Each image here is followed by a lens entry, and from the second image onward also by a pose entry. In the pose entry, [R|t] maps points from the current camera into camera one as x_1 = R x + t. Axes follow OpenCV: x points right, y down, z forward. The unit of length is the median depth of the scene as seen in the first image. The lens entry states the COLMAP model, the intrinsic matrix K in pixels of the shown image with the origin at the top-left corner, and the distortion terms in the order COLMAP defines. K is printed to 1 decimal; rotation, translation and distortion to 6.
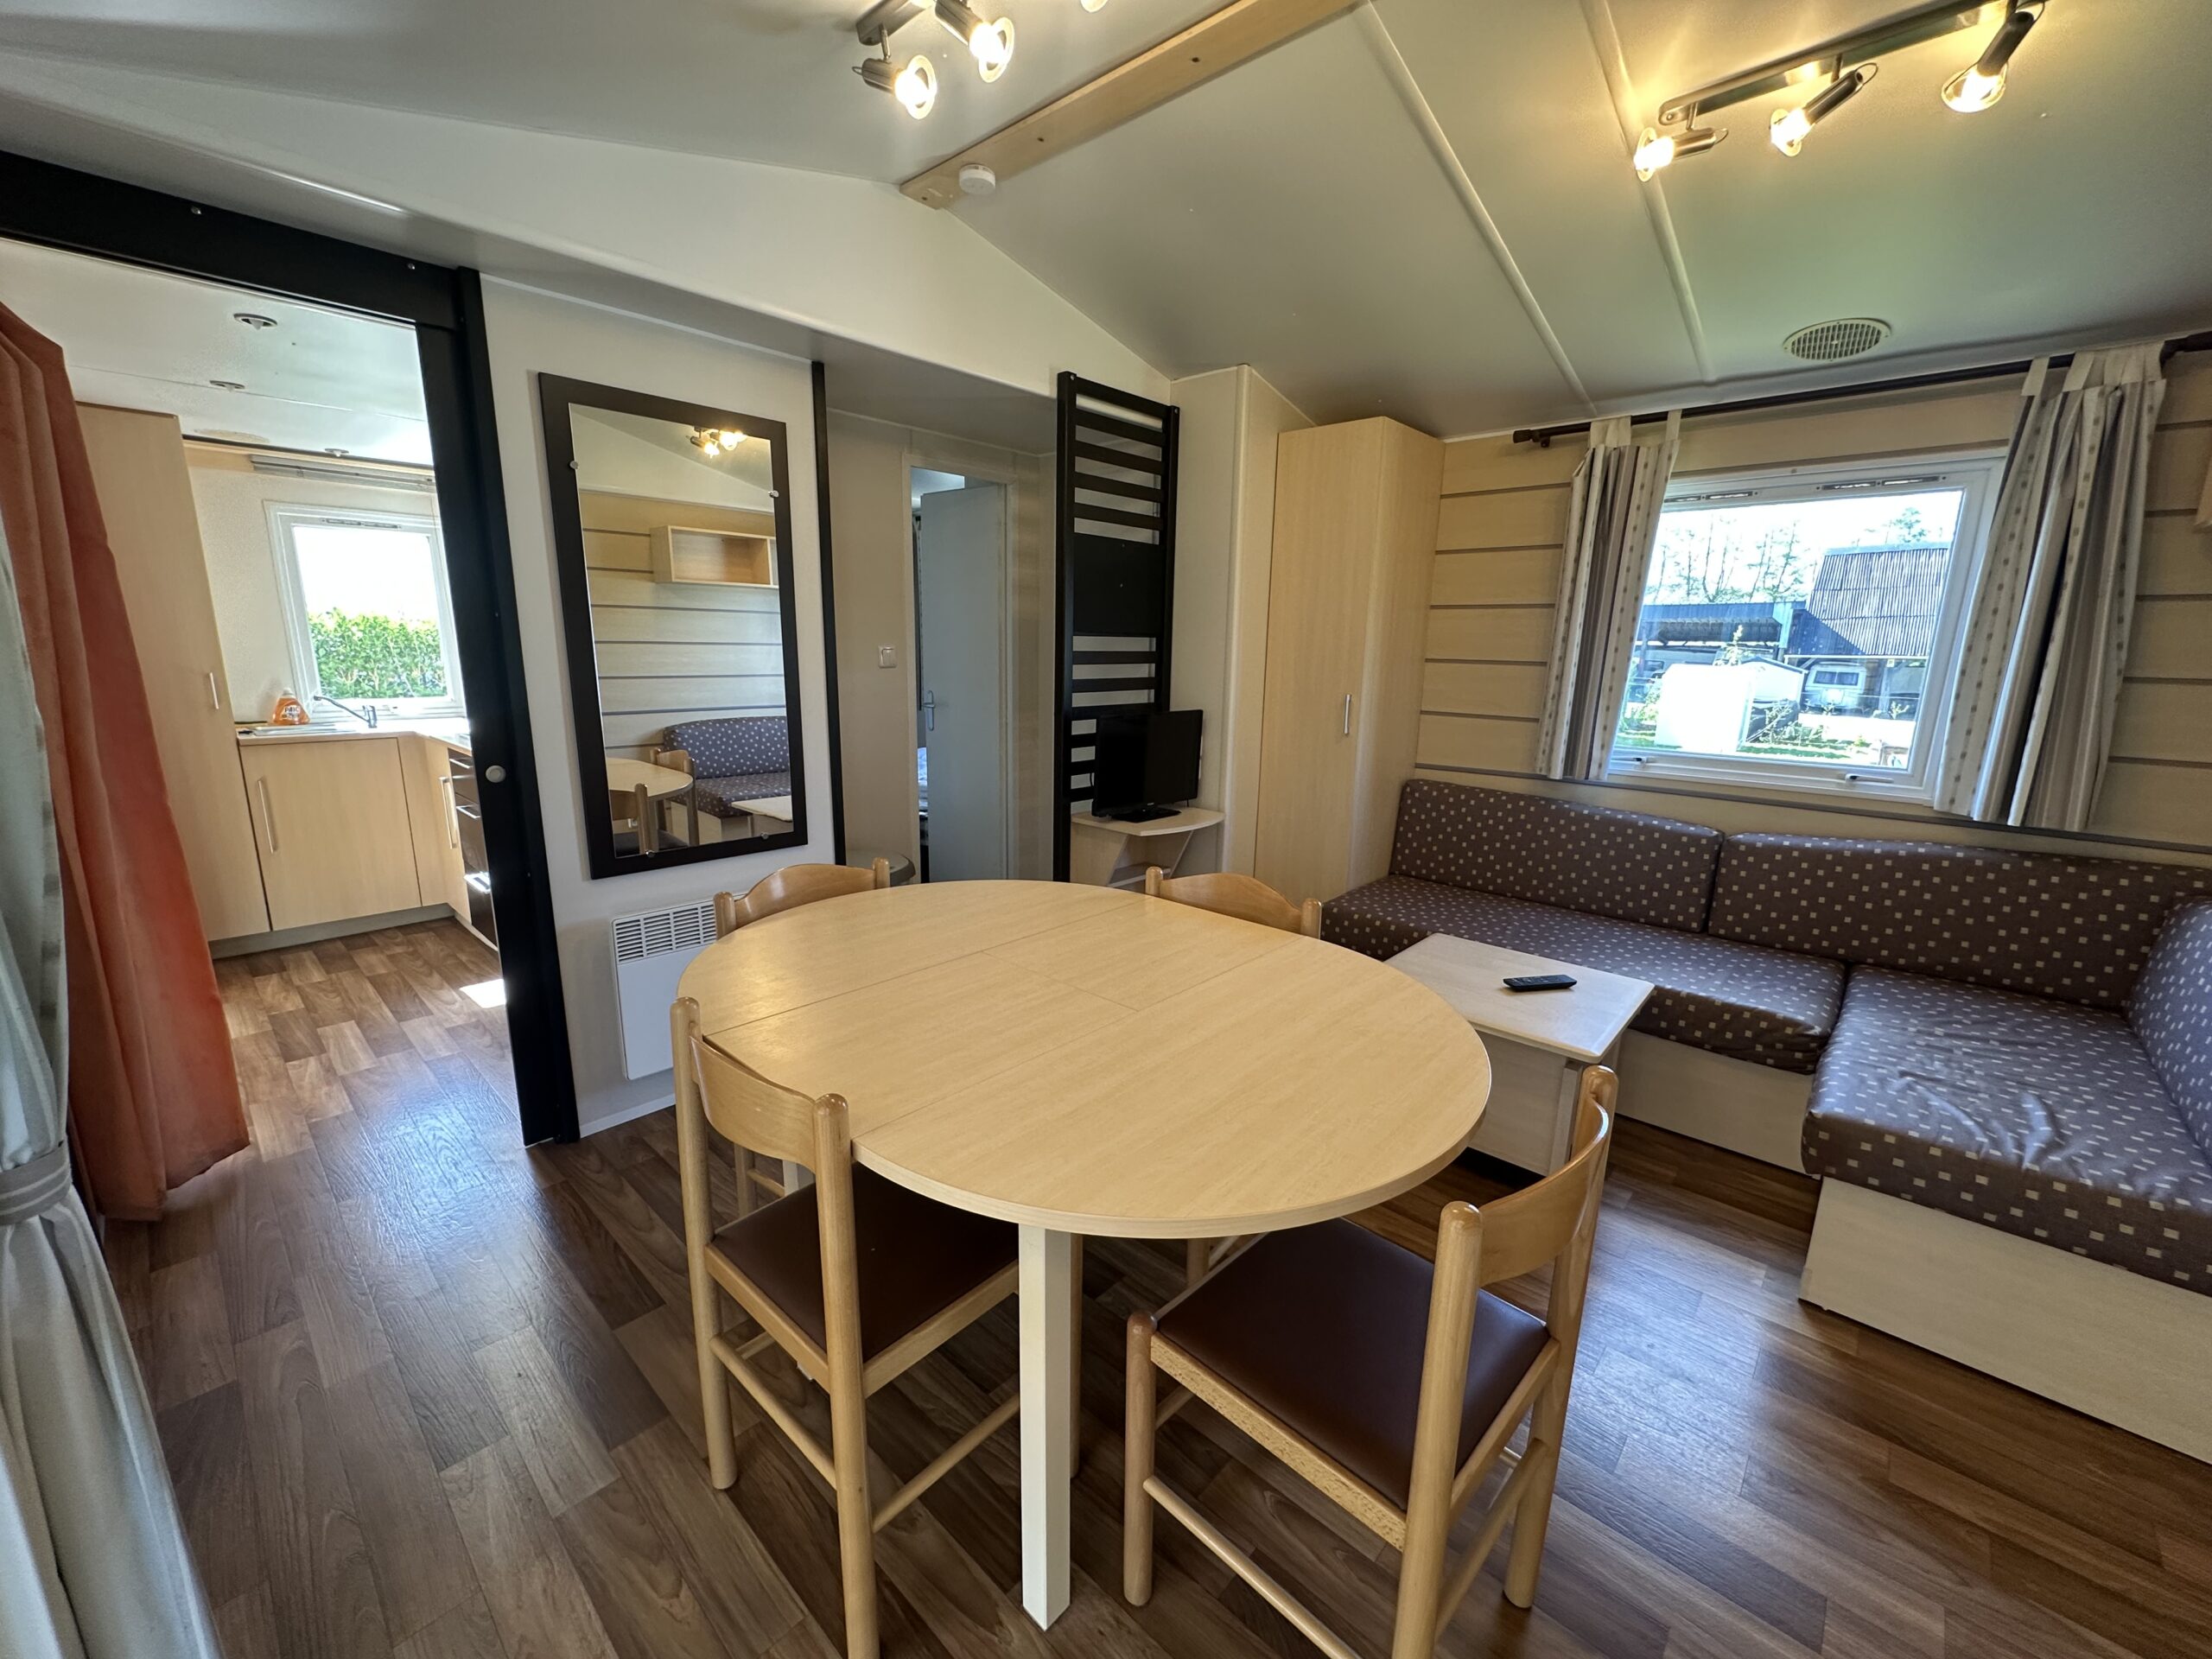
lens RADIAL K [[893.2, 0, 1109.2], [0, 893.2, 826.2], [0, 0, 1]] dist [-0.000406, -0.000154]
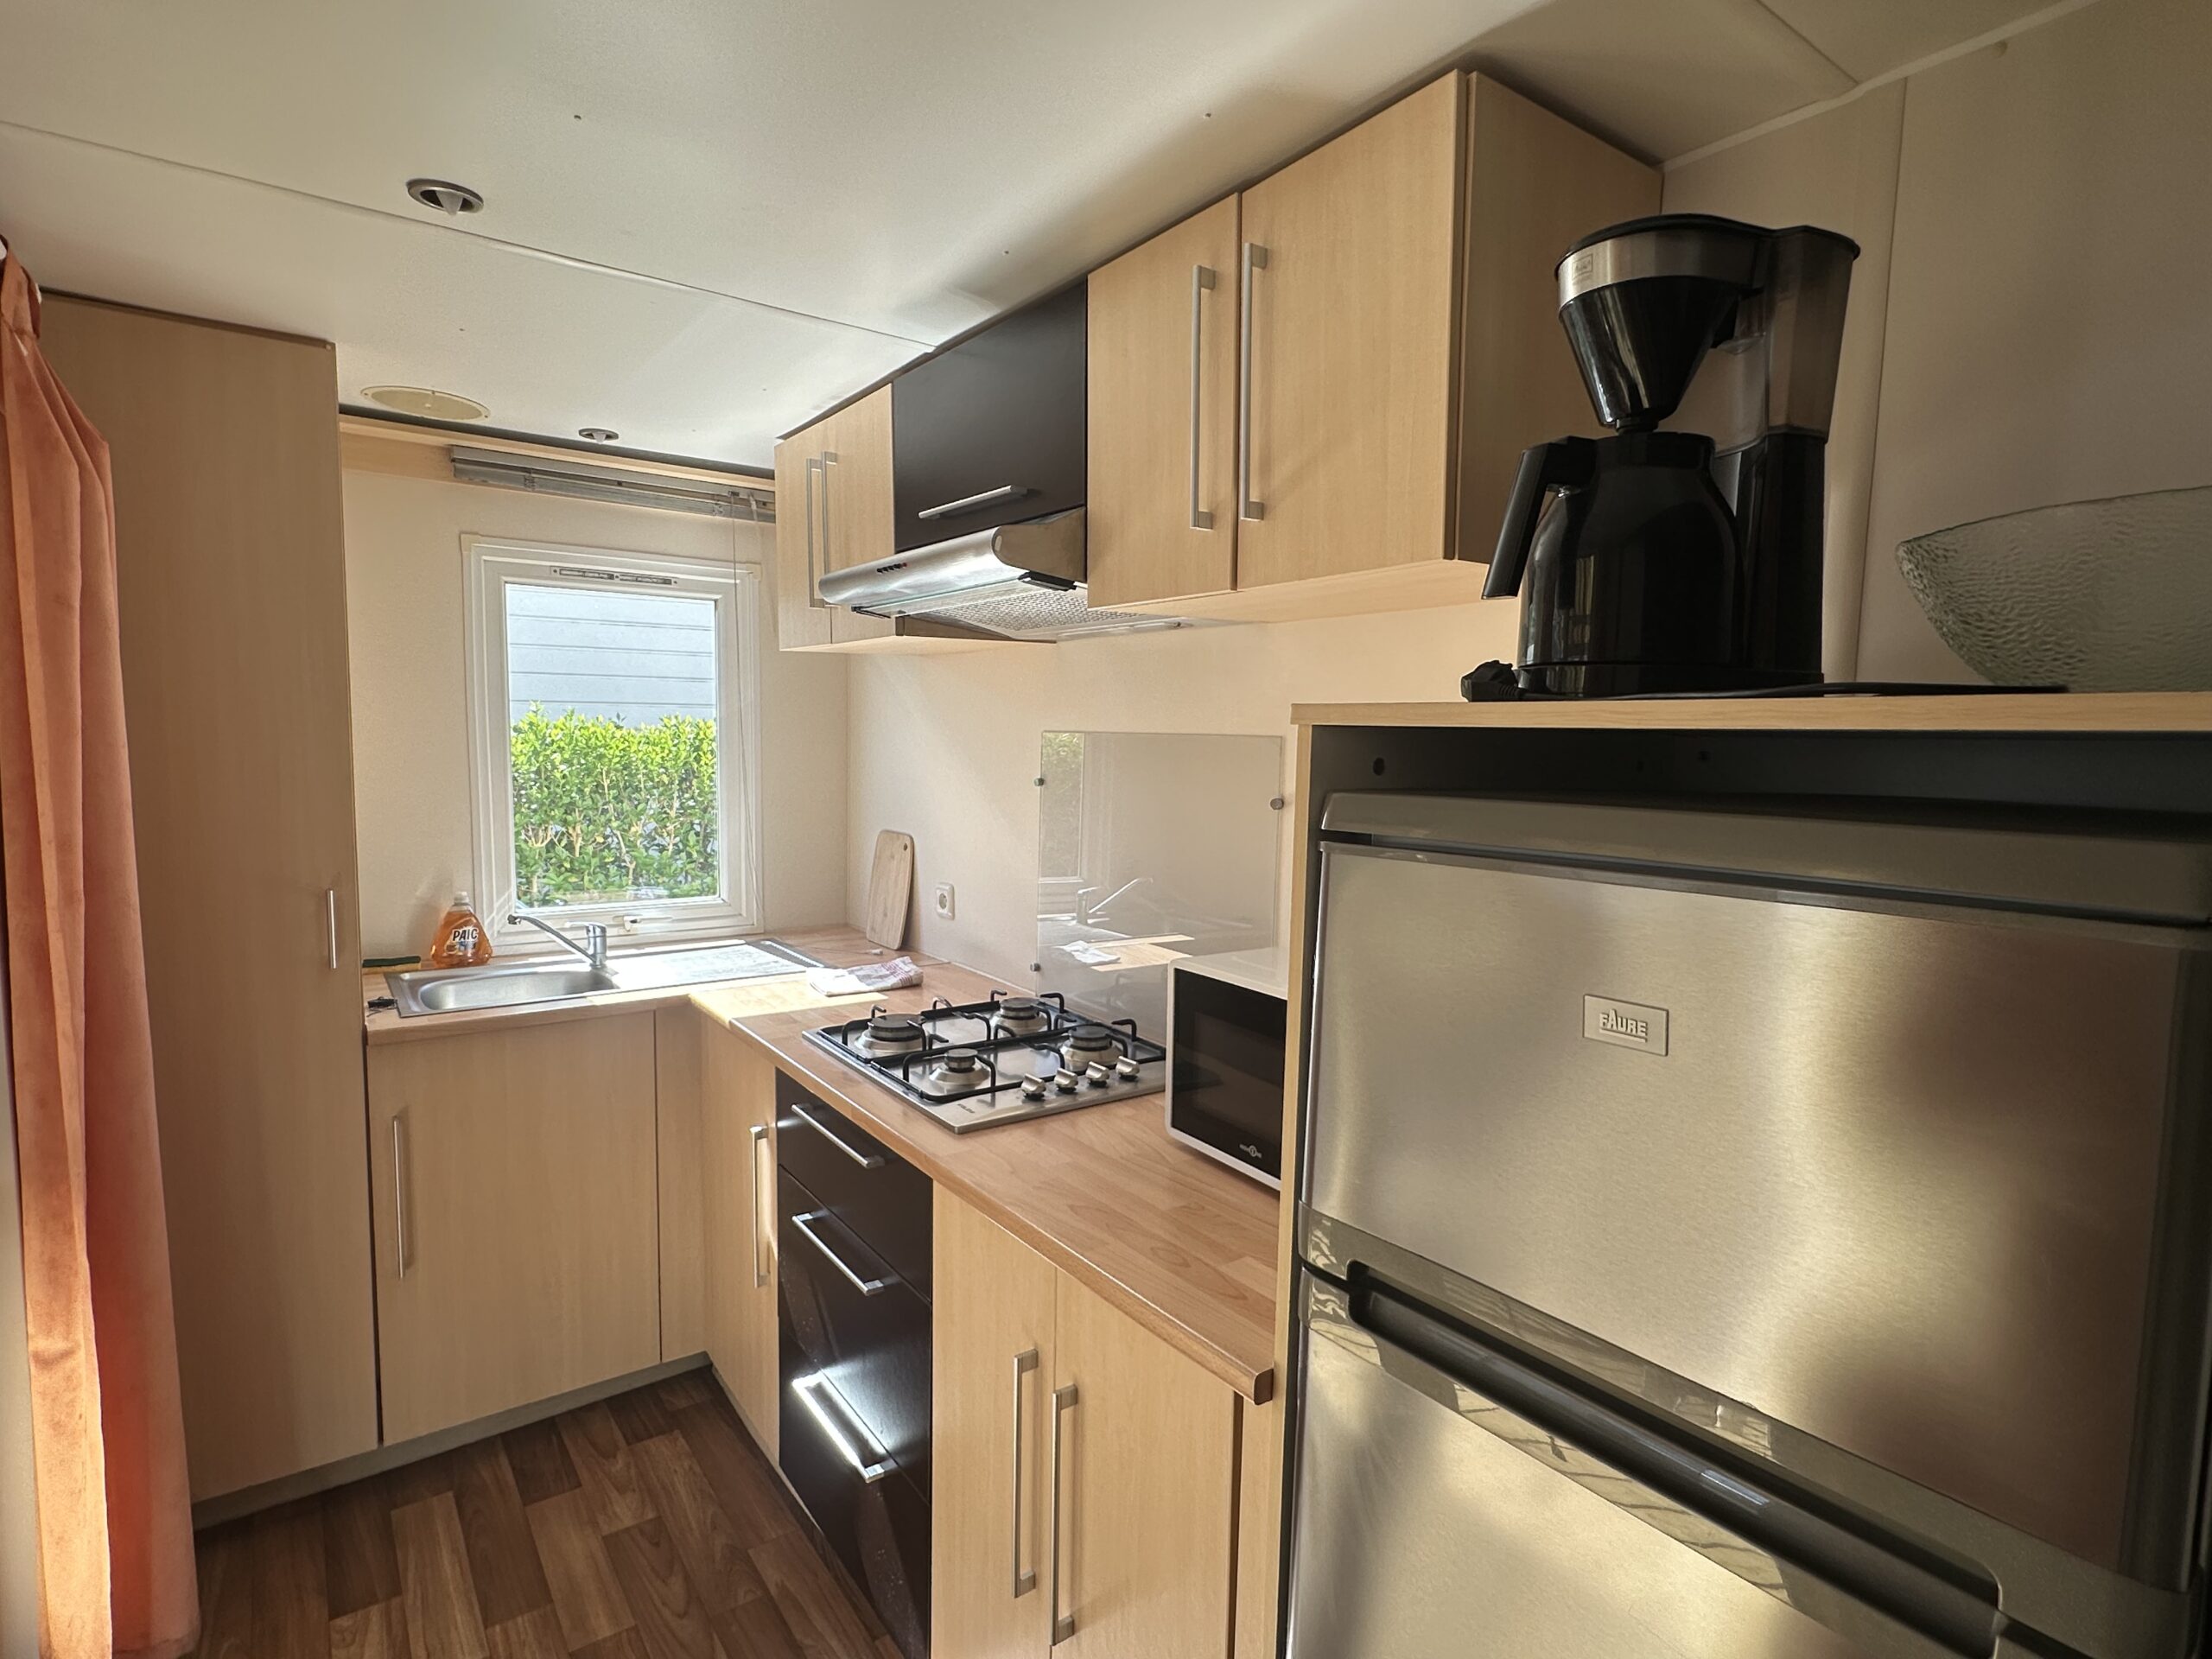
lens RADIAL K [[1131.7, 0, 1102.3], [0, 1131.7, 835.5], [0, 0, 1]] dist [0.002537, 0.000520]
pose [[0.980295, 0.020632, -0.196458, -0.448883], [-0.043383, 0.992736, -0.112216, -0.132998], [0.192716, 0.118528, 0.974070, 0.450429]]
